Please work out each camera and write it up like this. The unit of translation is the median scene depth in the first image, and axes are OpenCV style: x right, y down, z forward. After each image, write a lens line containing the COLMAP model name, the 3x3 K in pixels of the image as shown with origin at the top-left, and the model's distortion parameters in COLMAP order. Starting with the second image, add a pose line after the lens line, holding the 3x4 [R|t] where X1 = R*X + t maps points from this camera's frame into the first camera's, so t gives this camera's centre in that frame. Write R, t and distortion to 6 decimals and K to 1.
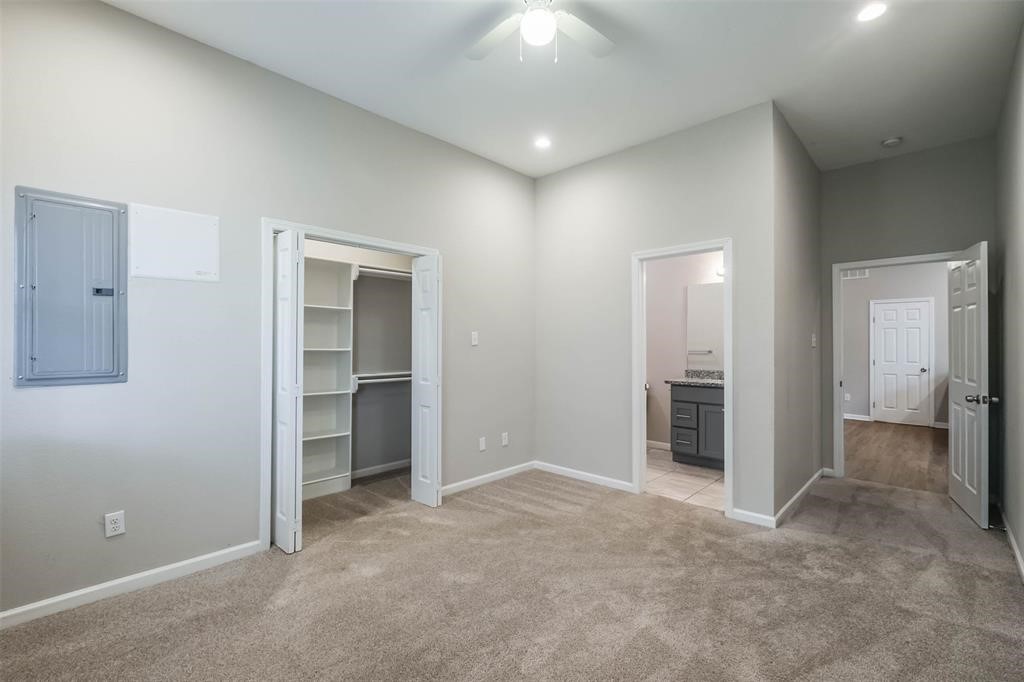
lens RADIAL K [[447.5, 0, 517.9], [0, 447.5, 344.5], [0, 0, 1]] dist [-0.002738, 0.000775]
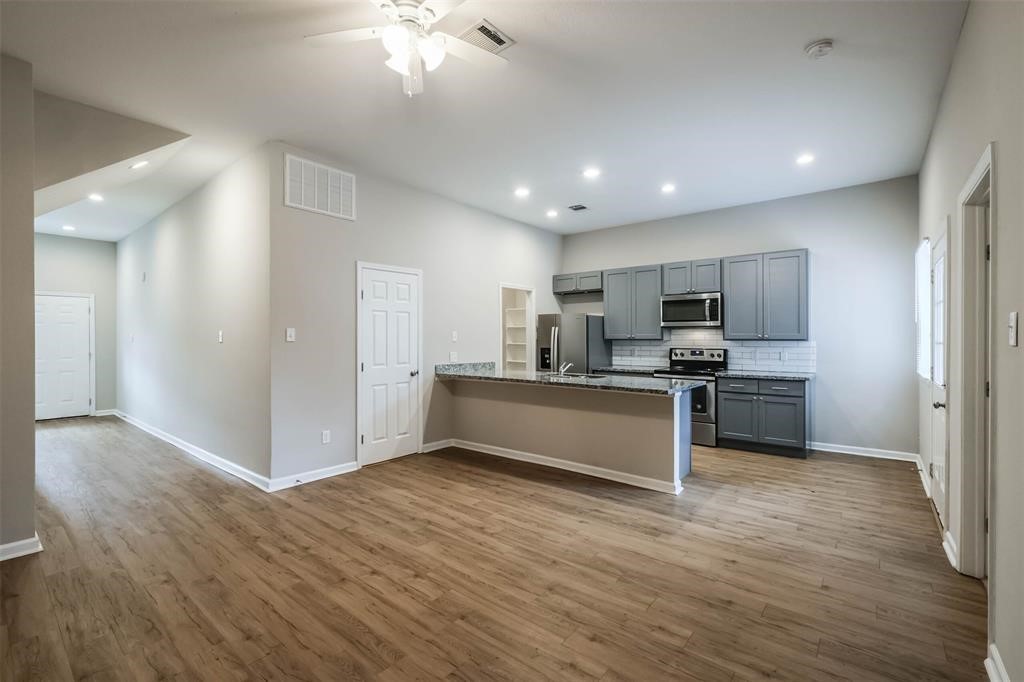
lens RADIAL K [[447.5, 0, 528.3], [0, 447.5, 338.5], [0, 0, 1]] dist [-0.002738, 0.000775]
pose [[-0.103262, -0.002853, 0.994650, 0.200626], [0.009389, 0.999949, 0.003843, 0.002055], [-0.994610, 0.009736, -0.103230, 0.889467]]
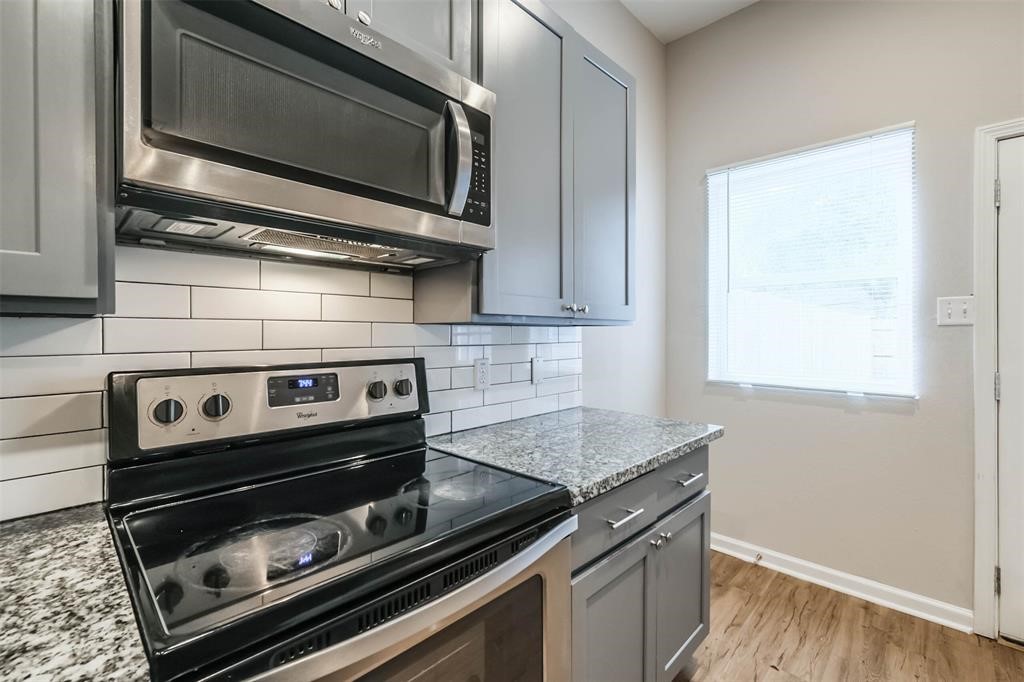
lens RADIAL K [[447.5, 0, 489.5], [0, 447.5, 332.6], [0, 0, 1]] dist [-0.002738, 0.000775]
pose [[-0.999545, 0.001700, 0.030099, 0.927524], [0.001985, 0.999954, 0.009415, 0.014542], [-0.030082, 0.009471, -0.999503, 0.645592]]
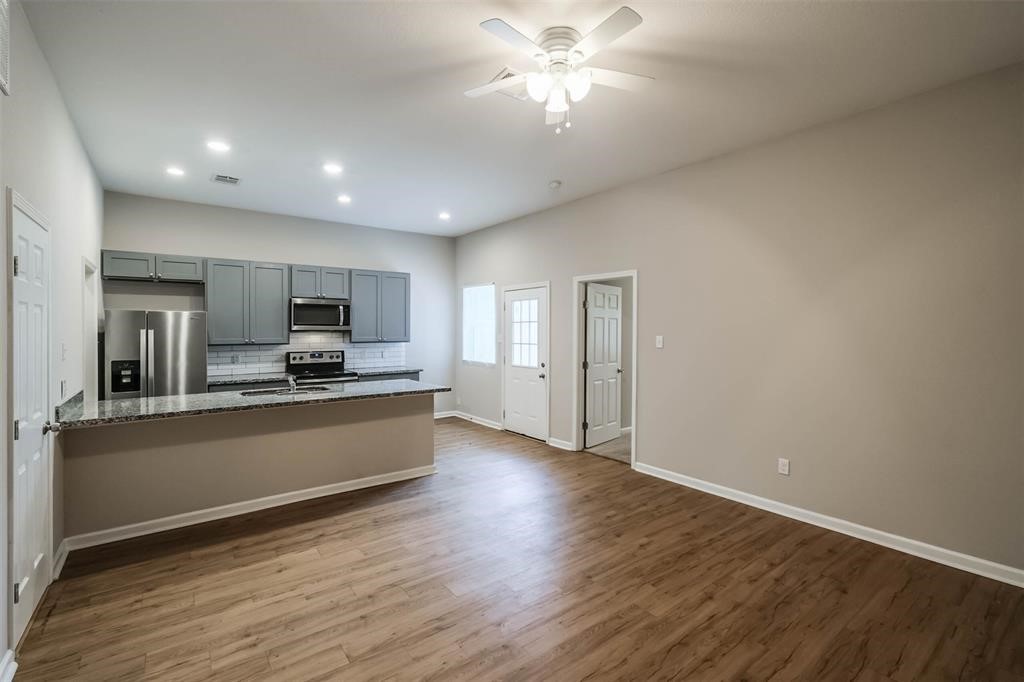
lens RADIAL K [[447.5, 0, 501.7], [0, 447.5, 326.9], [0, 0, 1]] dist [-0.002738, 0.000775]
pose [[-0.985472, 0.001843, 0.169828, 0.502084], [0.002113, 0.999997, 0.001412, -0.020327], [-0.169825, 0.001750, -0.985473, 1.274743]]
